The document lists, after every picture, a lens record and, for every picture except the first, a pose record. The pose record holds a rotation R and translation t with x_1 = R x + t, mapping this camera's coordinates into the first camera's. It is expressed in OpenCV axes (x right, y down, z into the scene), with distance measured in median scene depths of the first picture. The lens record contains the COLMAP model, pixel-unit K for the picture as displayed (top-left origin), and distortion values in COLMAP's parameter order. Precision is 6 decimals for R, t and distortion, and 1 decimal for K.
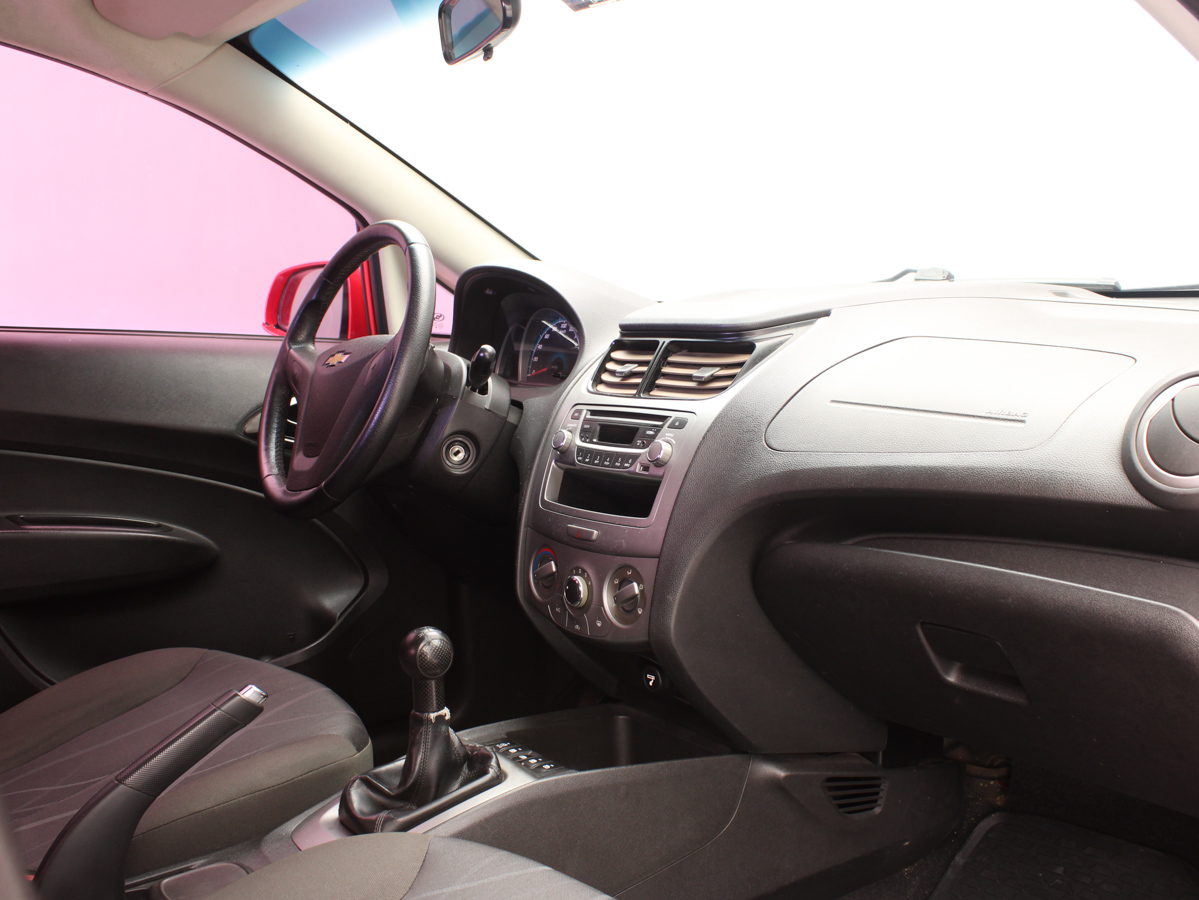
lens RADIAL K [[1251.3, 0, 599.5], [0, 1251.3, 450.0], [0, 0, 1]] dist [-0.180307, 0.239010]
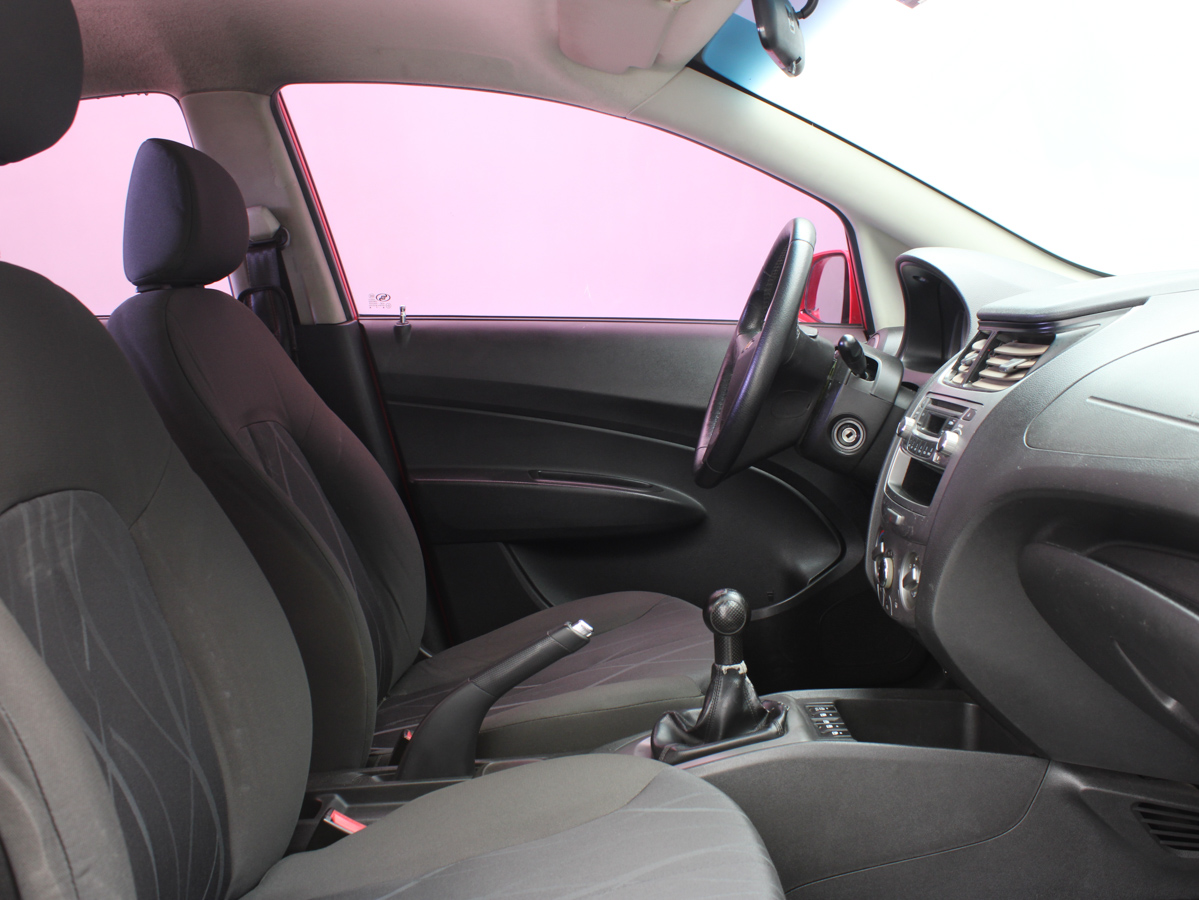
lens RADIAL K [[1251.3, 0, 599.5], [0, 1251.3, 450.0], [0, 0, 1]] dist [-0.180307, 0.239010]
pose [[0.802842, 0.049504, -0.594134, 0.392732], [-0.035598, 0.998749, 0.035114, -0.016404], [0.595129, -0.007041, 0.803600, 0.026690]]
